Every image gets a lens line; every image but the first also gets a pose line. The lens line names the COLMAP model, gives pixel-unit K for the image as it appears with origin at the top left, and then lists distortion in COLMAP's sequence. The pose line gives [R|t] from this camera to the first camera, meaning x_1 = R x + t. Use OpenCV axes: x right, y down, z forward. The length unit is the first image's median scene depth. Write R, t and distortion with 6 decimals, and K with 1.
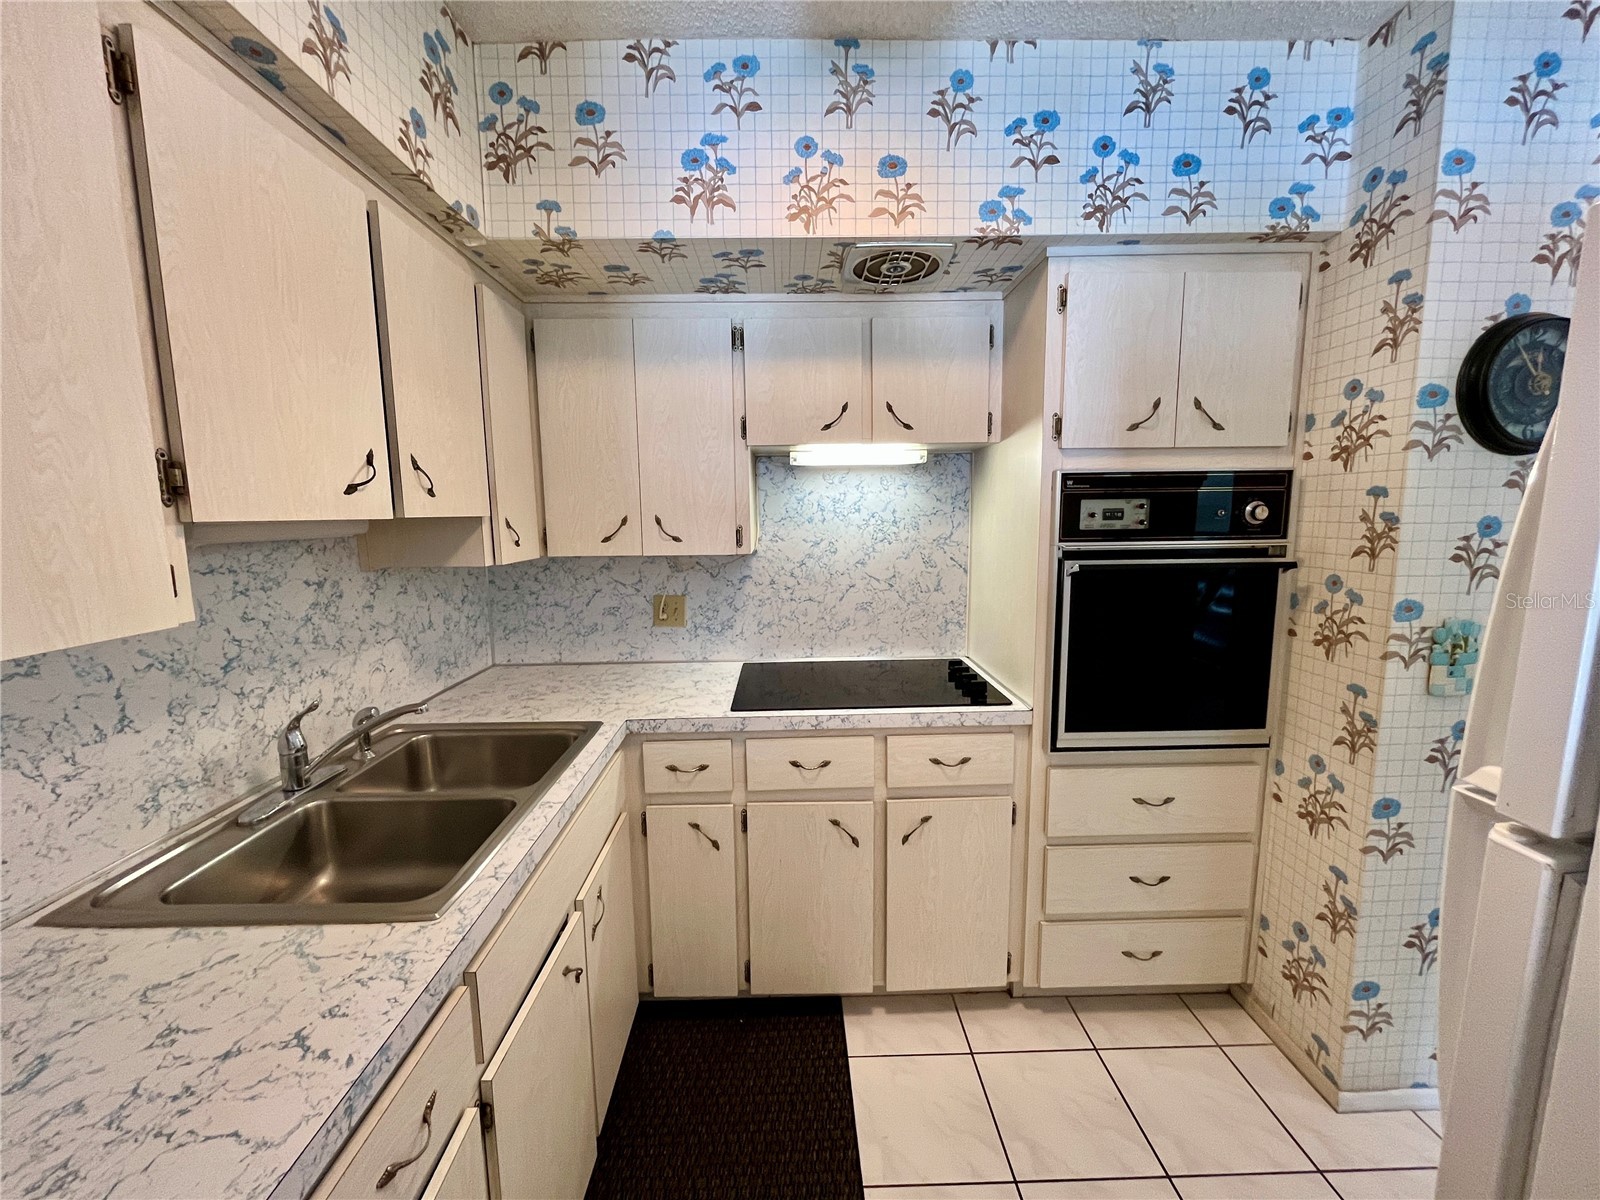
lens RADIAL K [[646.7, 0, 794.2], [0, 646.7, 599.5], [0, 0, 1]] dist [-0.003373, -0.000395]
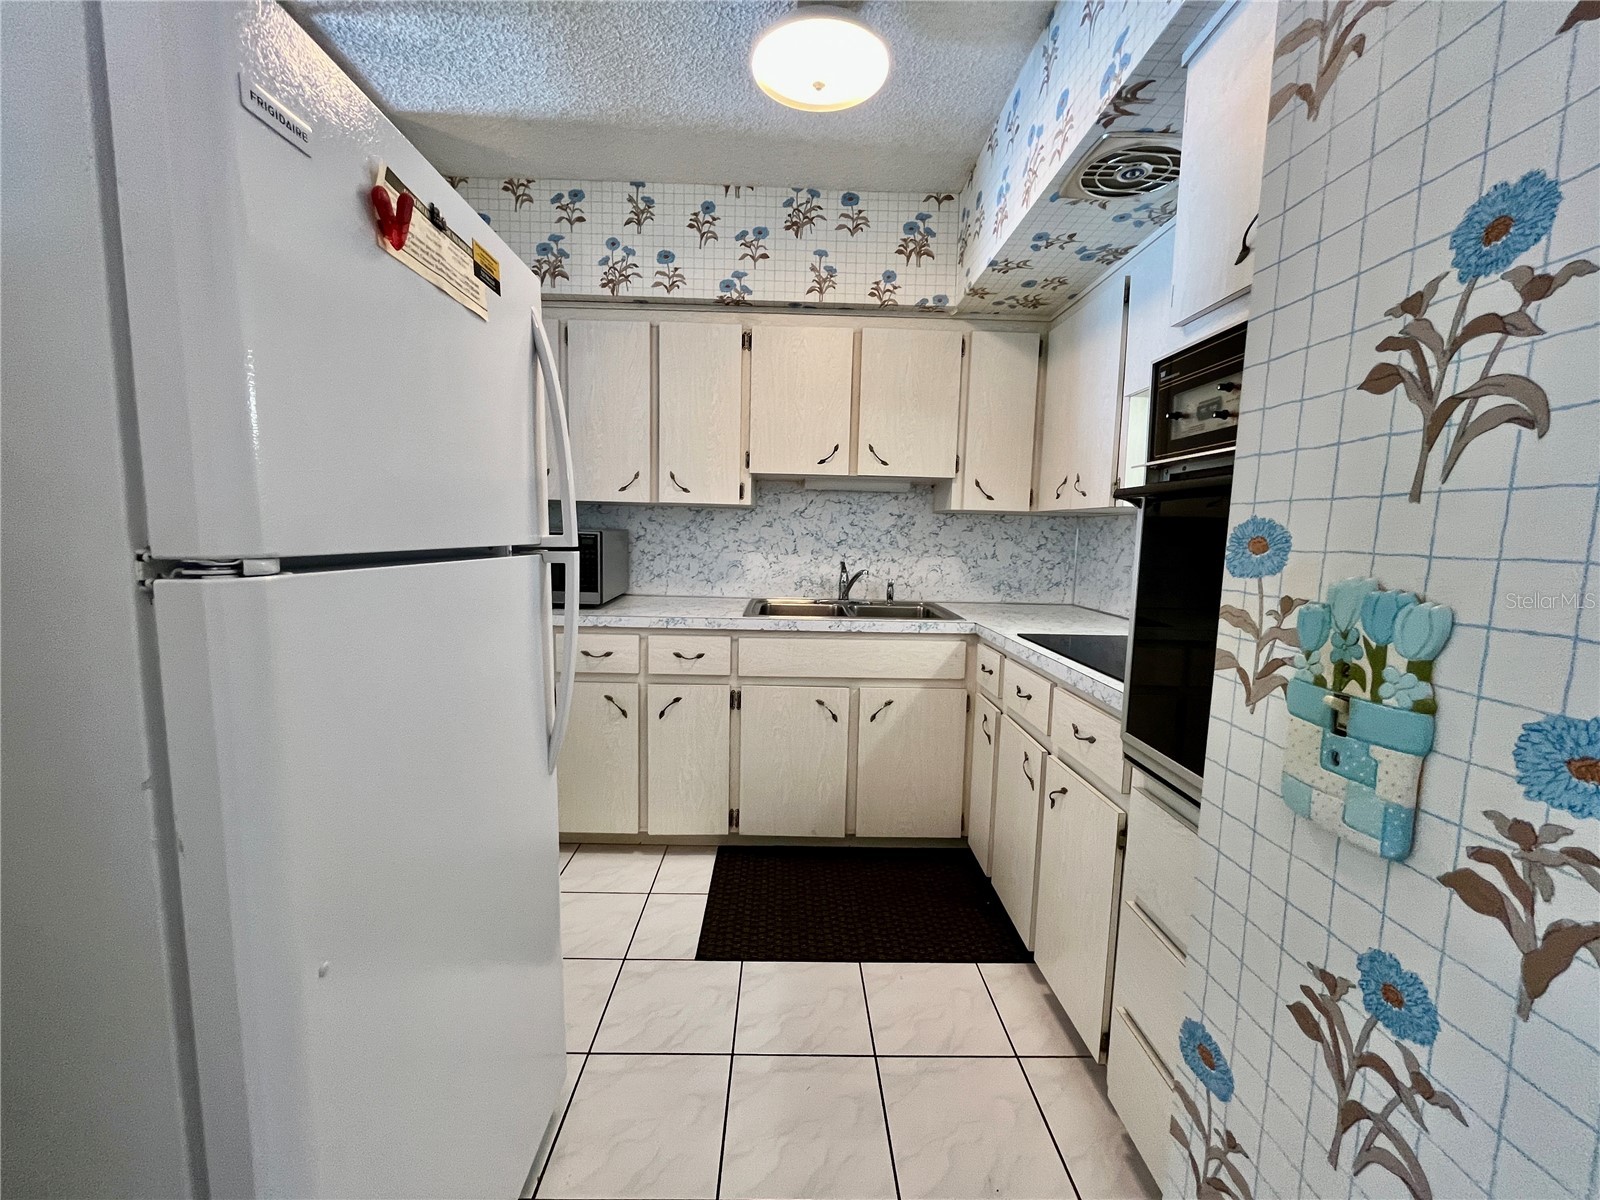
lens RADIAL K [[646.7, 0, 799.1], [0, 646.7, 599.5], [0, 0, 1]] dist [-0.003373, -0.000395]
pose [[0.001066, 0.119885, -0.992787, 1.236700], [-0.159291, 0.980132, 0.118185, 0.041272], [0.987231, 0.158016, 0.020141, 0.682321]]
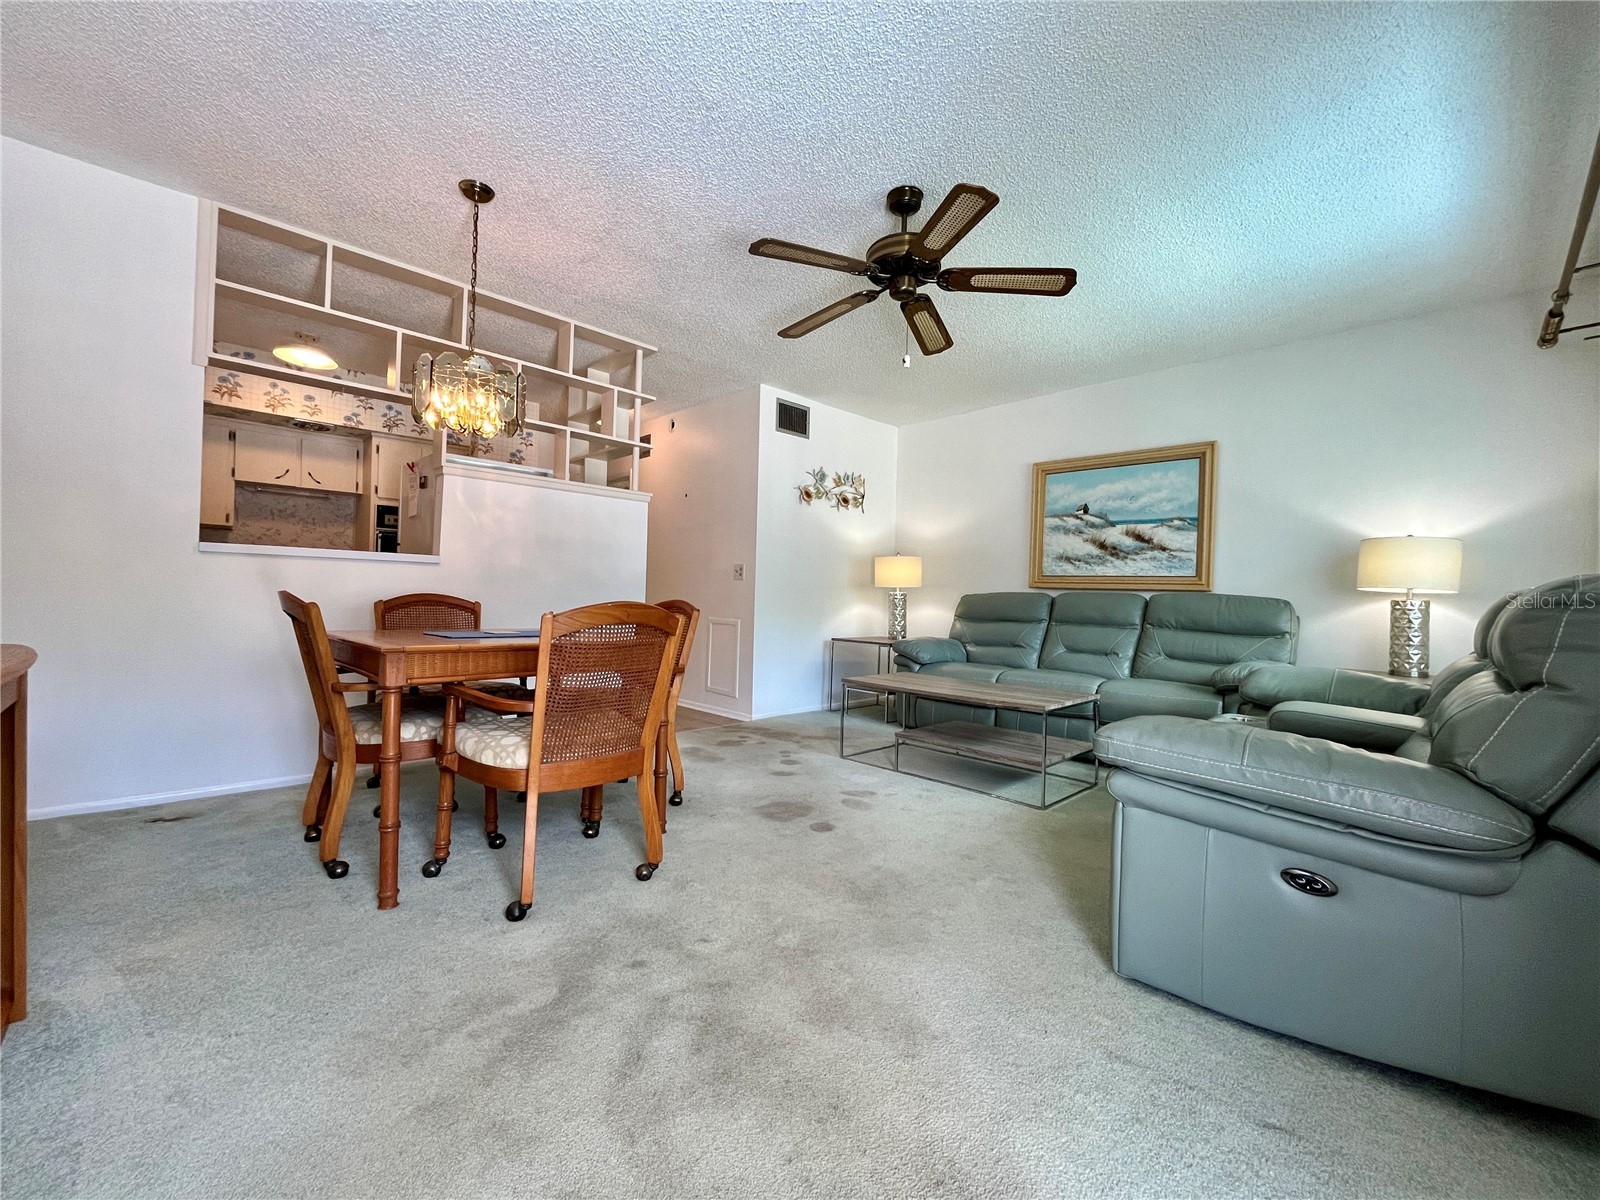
lens RADIAL K [[646.7, 0, 797.0], [0, 646.7, 594.8], [0, 0, 1]] dist [-0.003373, -0.000395]
pose [[0.732202, 0.035183, 0.680178, -0.201144], [0.057748, 0.991862, -0.113470, 0.726961], [-0.678635, 0.122362, 0.724211, -2.643690]]
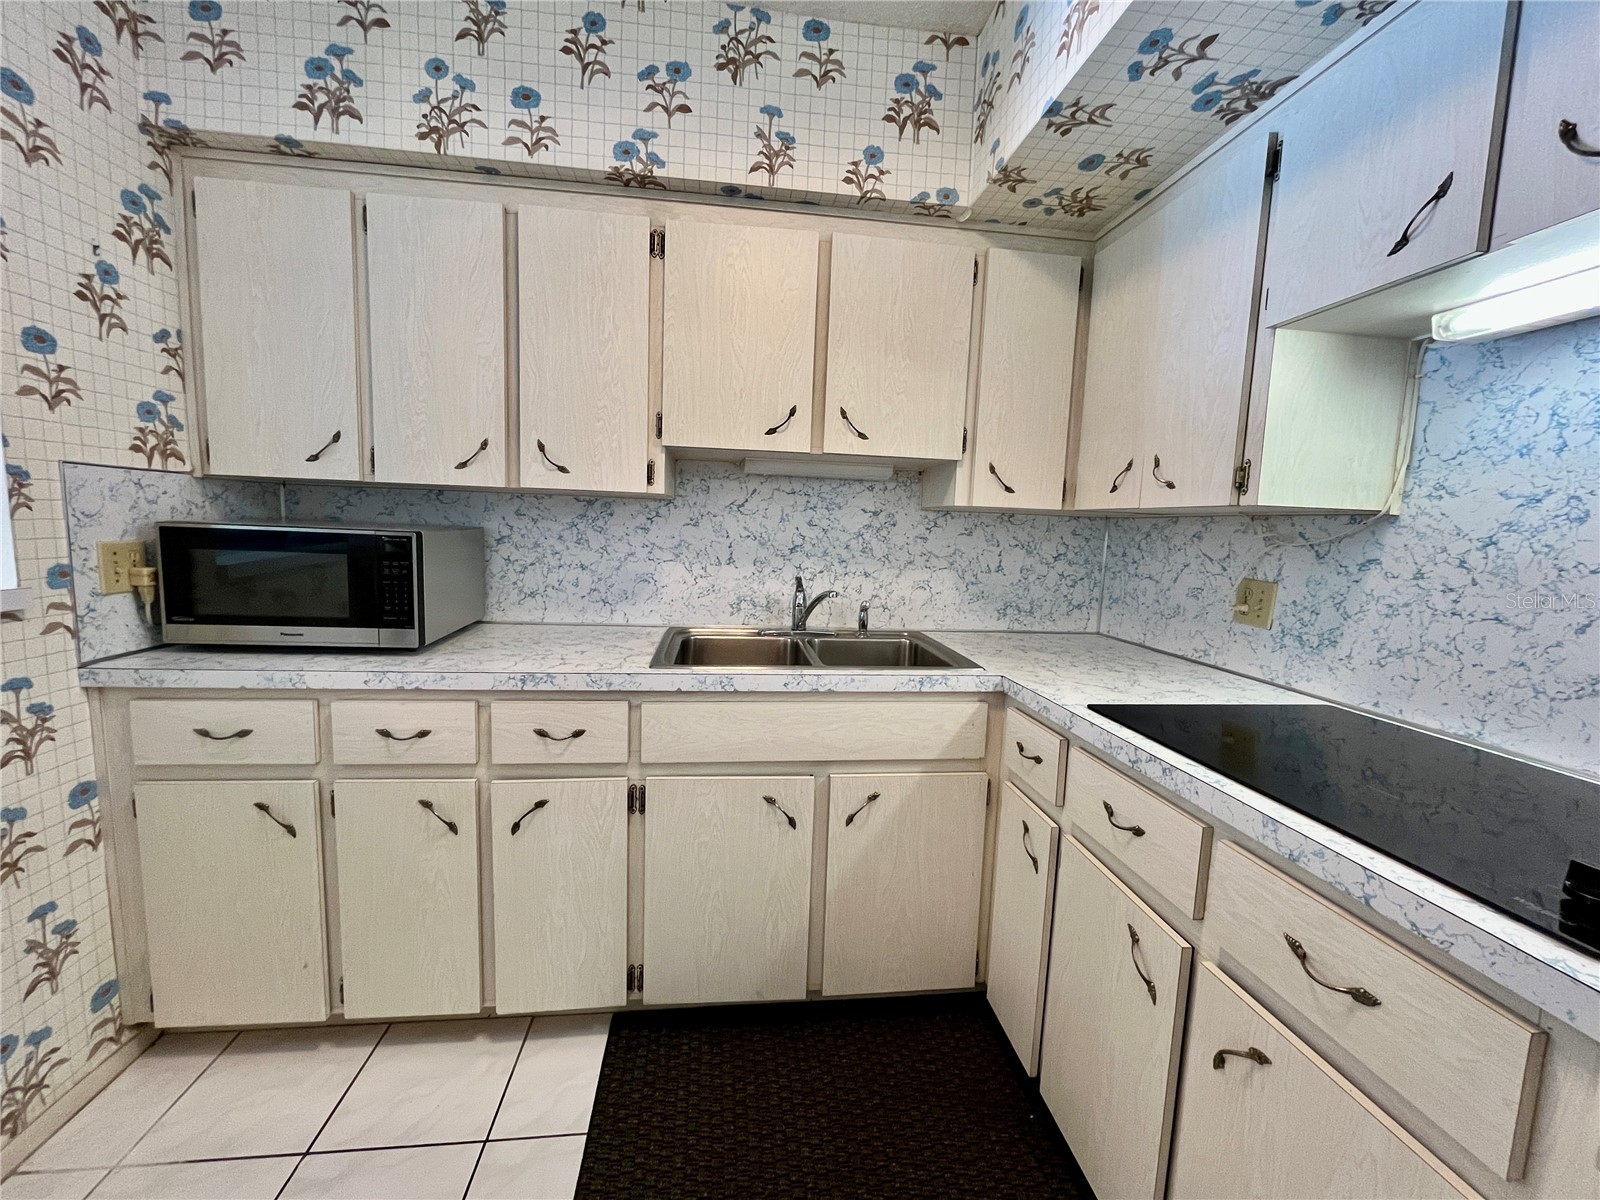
lens RADIAL K [[646.7, 0, 799.5], [0, 646.7, 597.7], [0, 0, 1]] dist [-0.003373, -0.000395]
pose [[0.101928, 0.126589, -0.986705, 0.678579], [-0.172545, 0.979086, 0.107787, 0.034178], [0.979714, 0.159265, 0.121638, 0.675290]]
